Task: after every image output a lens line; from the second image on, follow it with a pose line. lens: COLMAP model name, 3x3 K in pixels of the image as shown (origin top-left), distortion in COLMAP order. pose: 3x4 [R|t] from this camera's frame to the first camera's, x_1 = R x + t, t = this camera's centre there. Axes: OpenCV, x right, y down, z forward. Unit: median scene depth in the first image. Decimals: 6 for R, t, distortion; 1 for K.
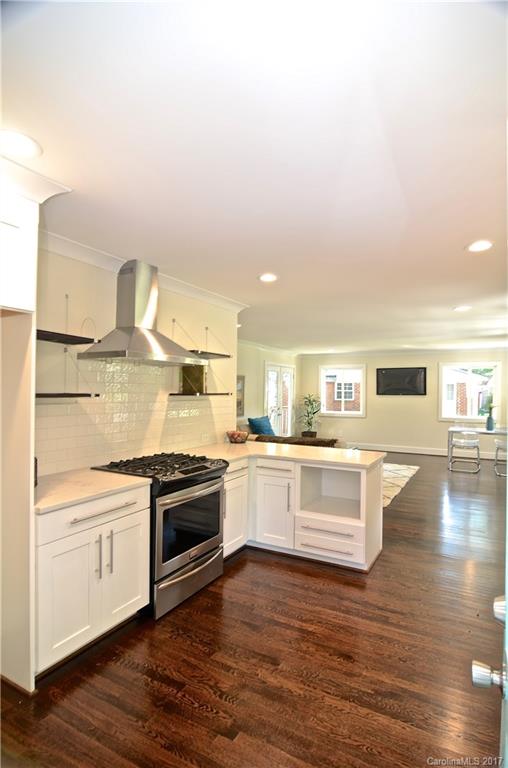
lens RADIAL K [[409.2, 0, 250.2], [0, 409.2, 389.3], [0, 0, 1]] dist [-0.007097, -0.009901]
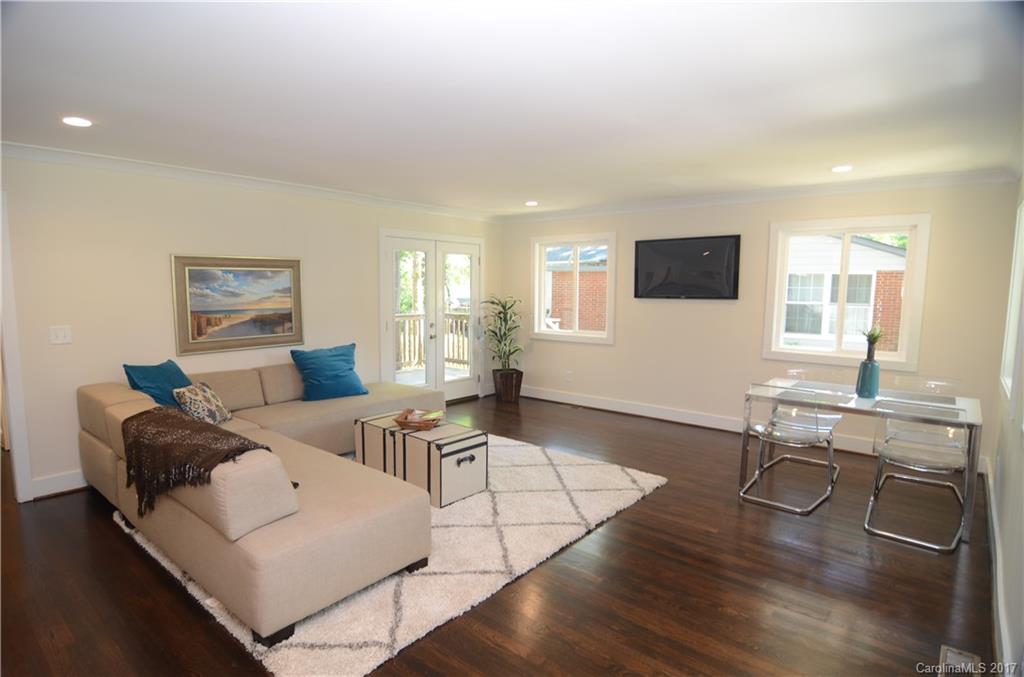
lens RADIAL K [[545.6, 0, 493.7], [0, 545.6, 339.4], [0, 0, 1]] dist [-0.007097, -0.009901]
pose [[0.980137, 0.014543, -0.197788, 0.862557], [0.005616, 0.994872, 0.100982, -0.008681], [0.198242, -0.100087, 0.975030, 1.106045]]
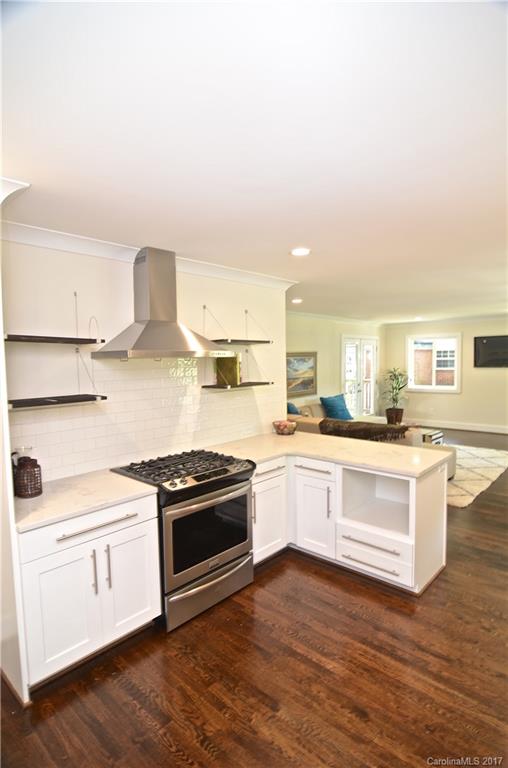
lens RADIAL K [[409.2, 0, 252.5], [0, 409.2, 388.1], [0, 0, 1]] dist [-0.007097, -0.009901]
pose [[0.972669, -0.011452, -0.231913, 0.156375], [0.028818, 0.997015, 0.071632, -0.056732], [0.230400, -0.076358, 0.970095, 0.130976]]
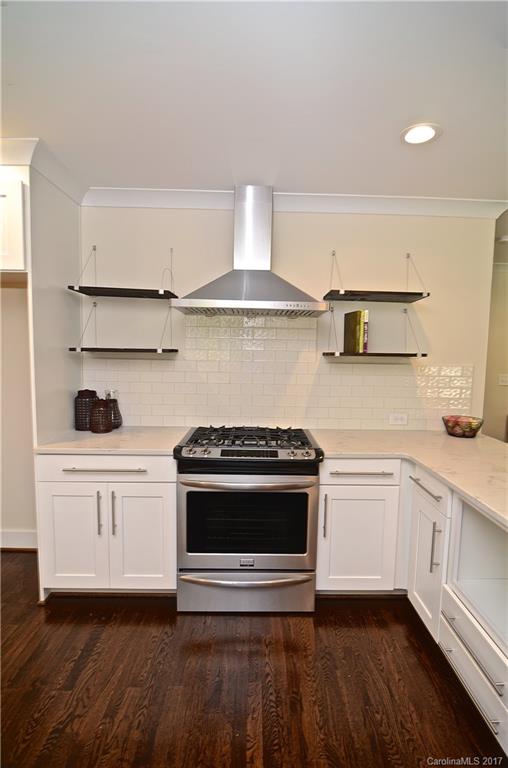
lens RADIAL K [[409.2, 0, 258.4], [0, 409.2, 381.7], [0, 0, 1]] dist [-0.007097, -0.009901]
pose [[0.512543, 0.072273, -0.855614, 0.462026], [-0.011682, 0.996946, 0.077213, 0.008626], [0.858582, -0.029580, 0.511822, 0.591659]]
